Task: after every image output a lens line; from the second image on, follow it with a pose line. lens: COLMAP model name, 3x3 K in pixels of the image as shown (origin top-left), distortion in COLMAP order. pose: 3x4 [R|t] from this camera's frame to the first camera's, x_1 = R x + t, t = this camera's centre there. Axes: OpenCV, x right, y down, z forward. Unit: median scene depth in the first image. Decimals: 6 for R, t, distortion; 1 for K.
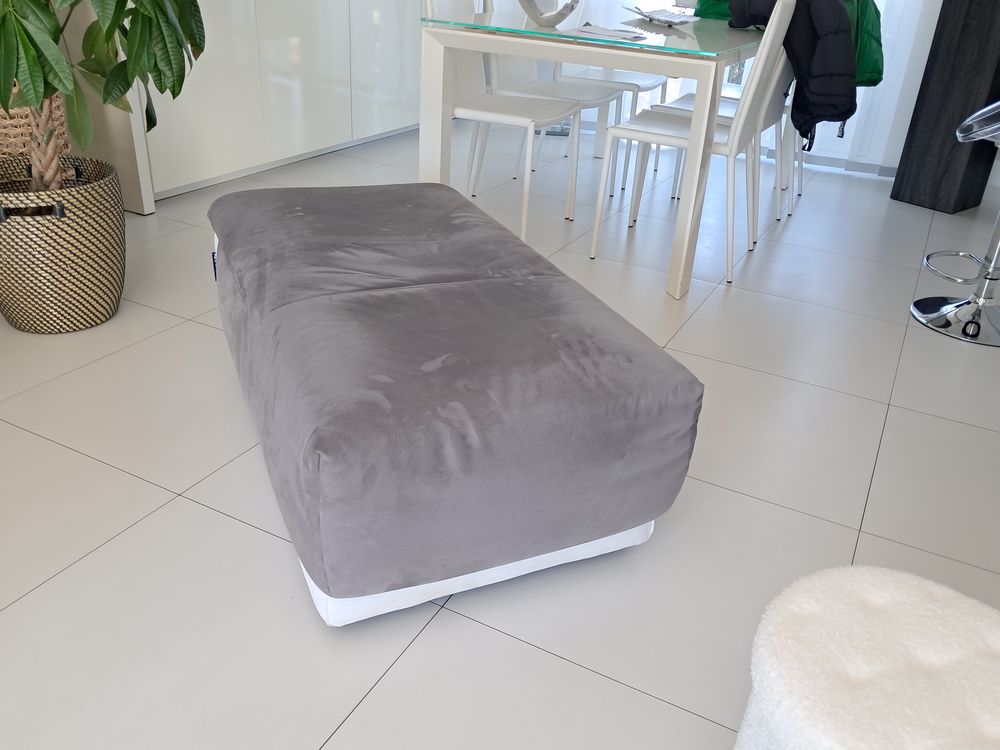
lens RADIAL K [[874.9, 0, 500.0], [0, 874.9, 375.0], [0, 0, 1]] dist [0.411822, -0.001130]
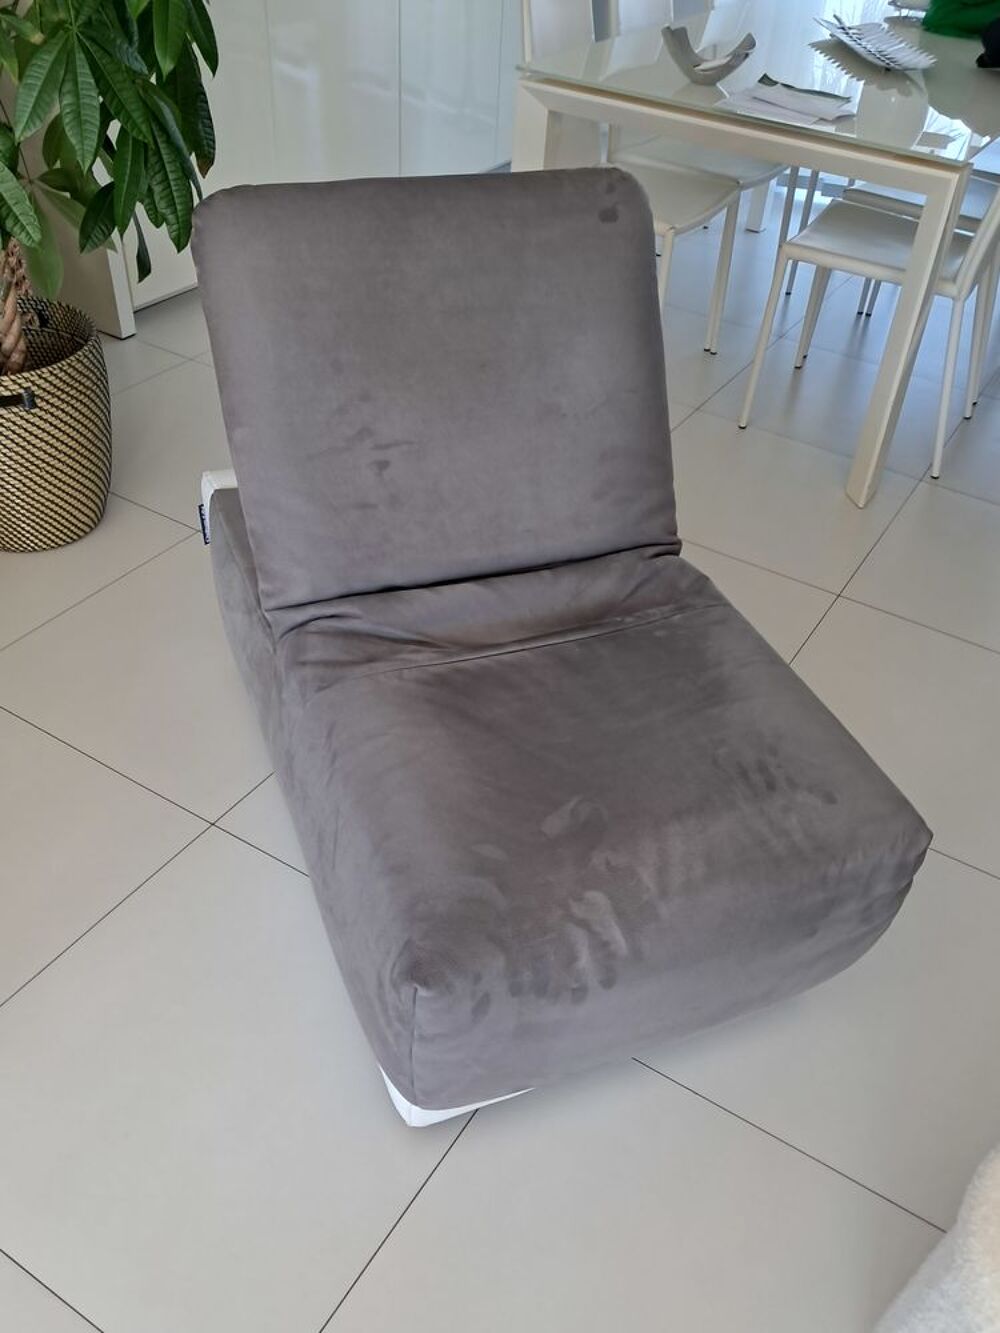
lens RADIAL K [[1185.6, 0, 544.0], [0, 1185.6, 664.5], [0, 0, 1]] dist [0.073076, 0.798503]
pose [[0.999098, 0.038944, -0.016940, -0.040778], [-0.035037, 0.981266, 0.189445, -0.164966], [0.024000, -0.188680, 0.981745, 0.035605]]
